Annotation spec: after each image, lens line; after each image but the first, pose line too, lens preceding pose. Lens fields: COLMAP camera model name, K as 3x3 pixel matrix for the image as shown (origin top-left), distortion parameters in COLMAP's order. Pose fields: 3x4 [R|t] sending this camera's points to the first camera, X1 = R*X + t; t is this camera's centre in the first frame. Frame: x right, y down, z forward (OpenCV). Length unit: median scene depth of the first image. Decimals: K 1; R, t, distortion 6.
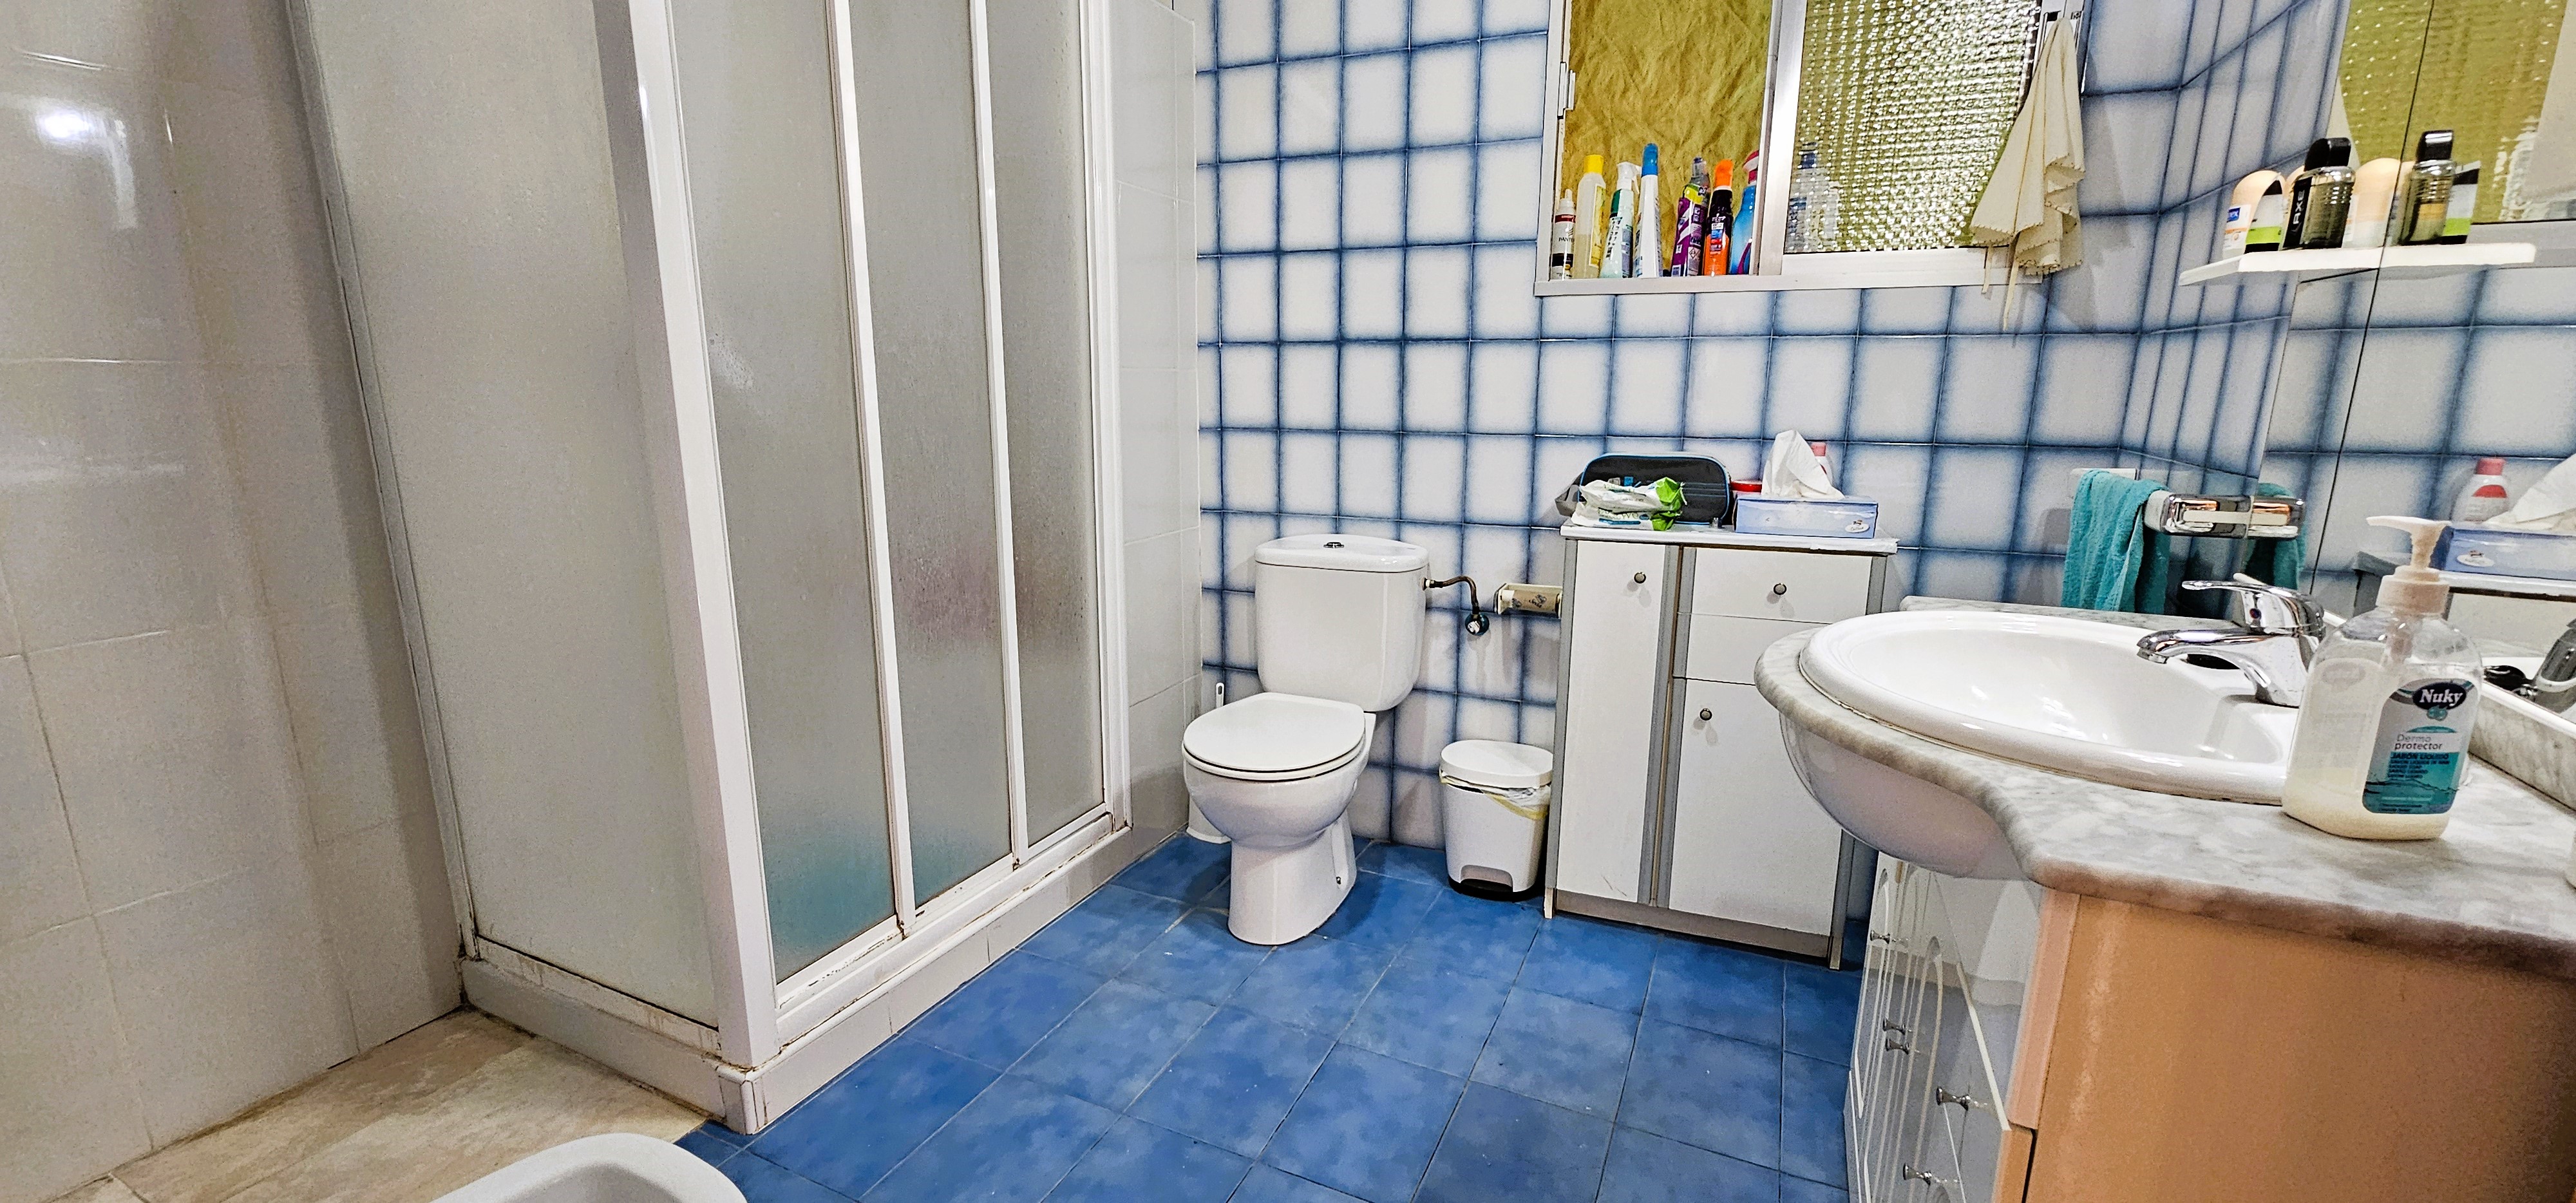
lens RADIAL K [[1052.6, 0, 1281.4], [0, 1052.6, 608.0], [0, 0, 1]] dist [-0.002603, 0.000708]
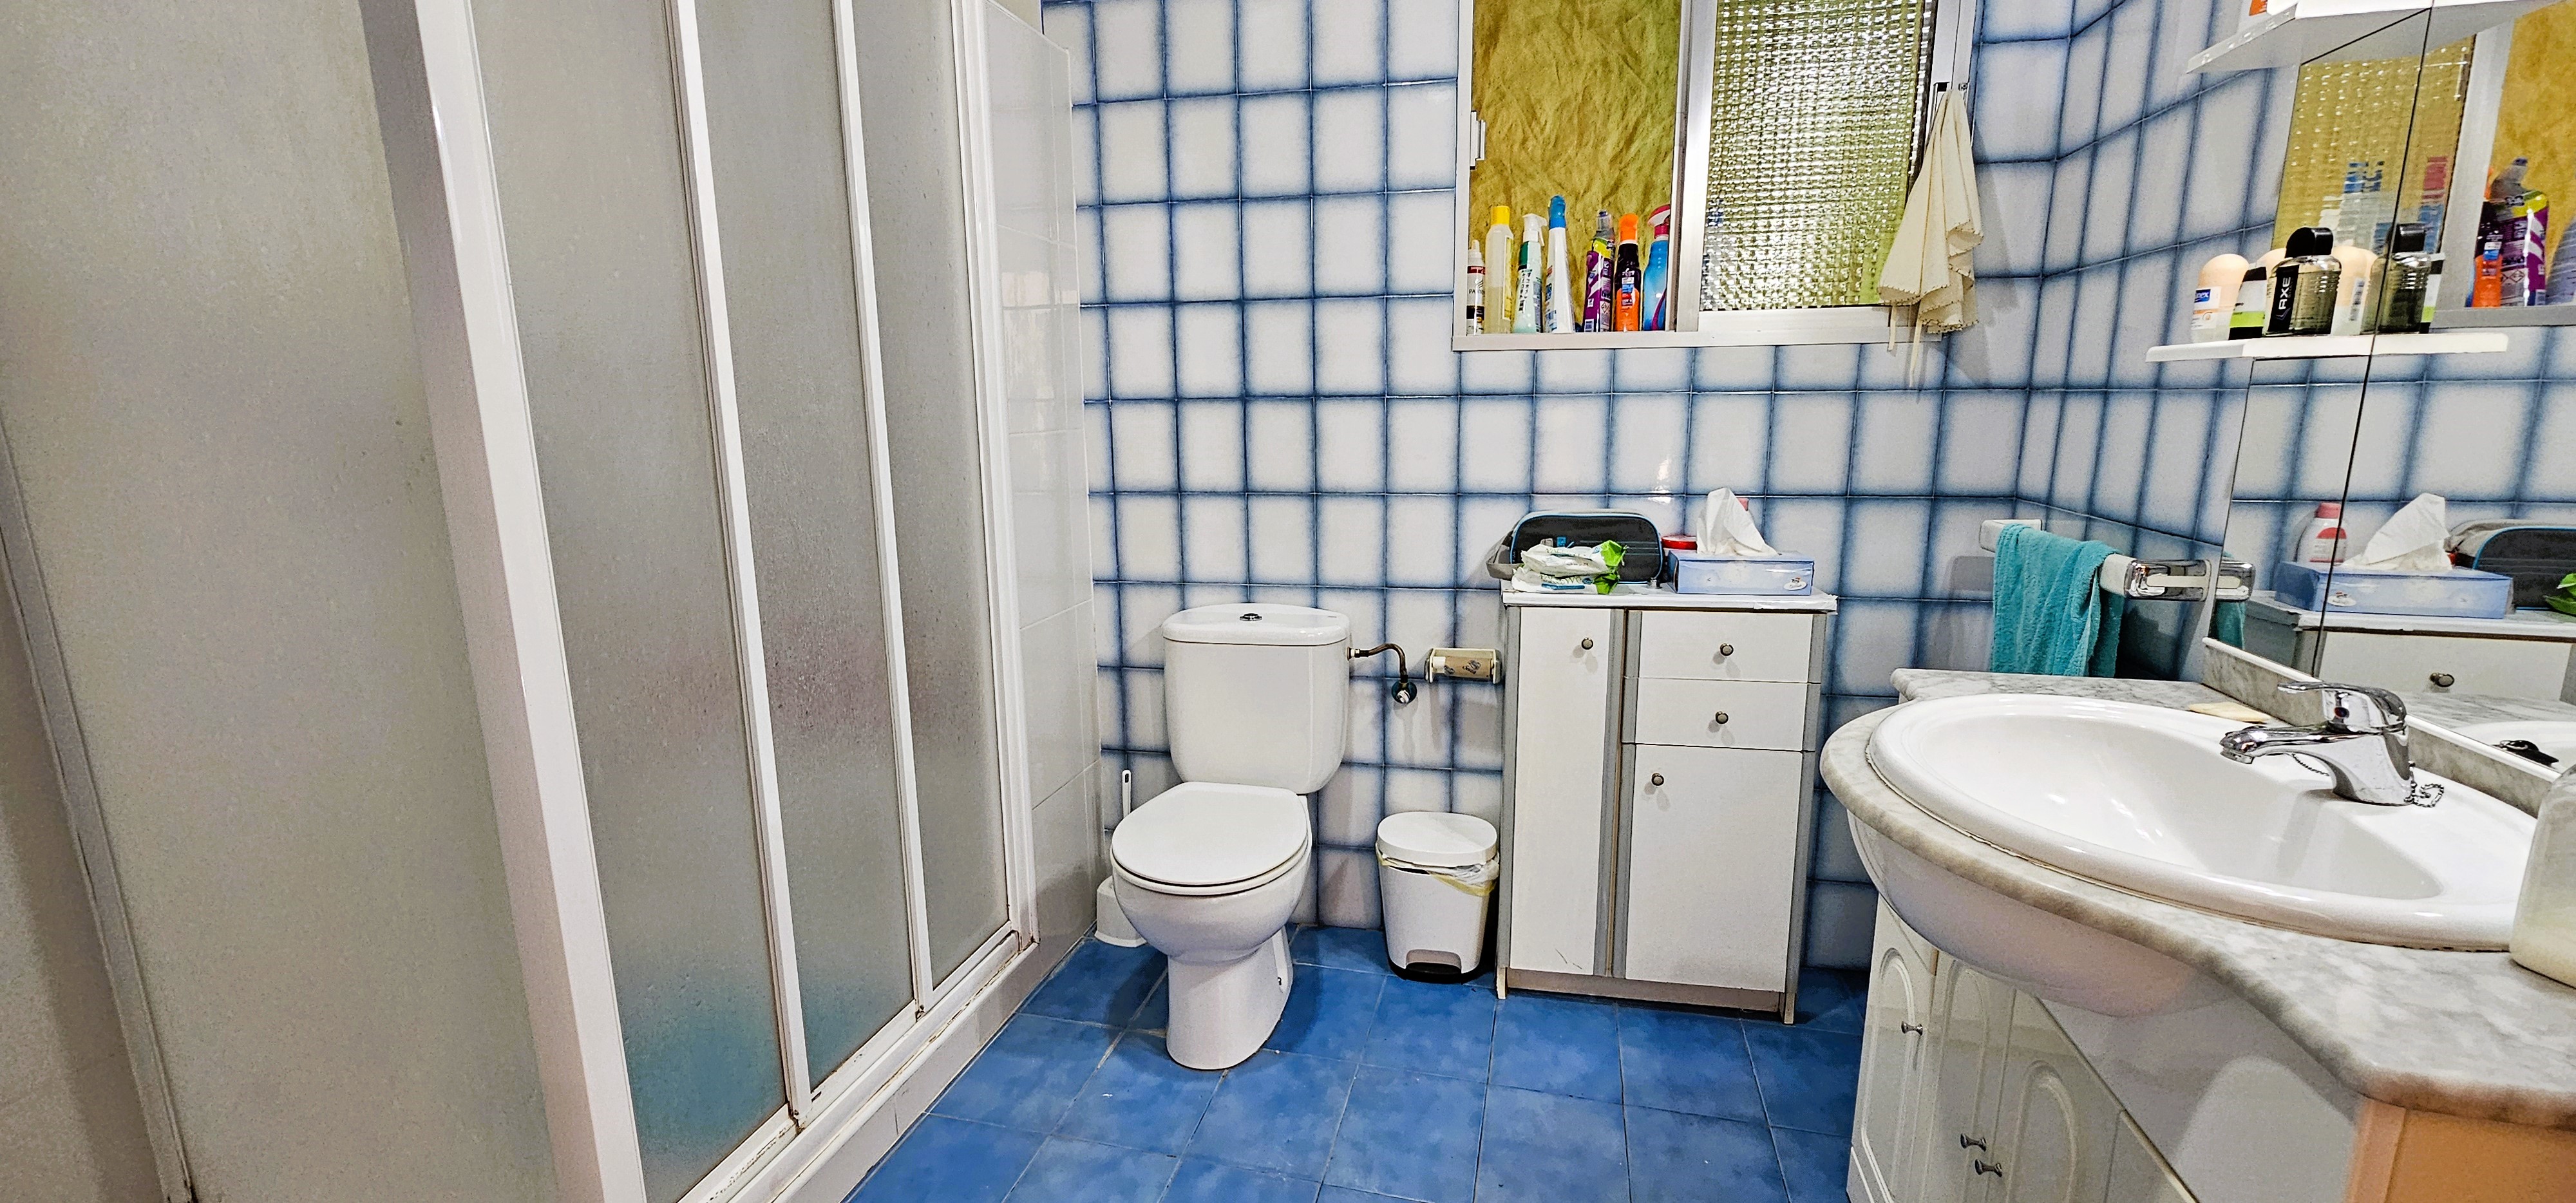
lens RADIAL K [[1052.6, 0, 1281.4], [0, 1052.6, 608.0], [0, 0, 1]] dist [-0.002603, 0.000708]
pose [[0.981899, -0.051283, 0.182332, -0.098786], [0.054508, 0.998432, -0.012717, -0.058234], [-0.181394, 0.022426, 0.983155, 0.089245]]
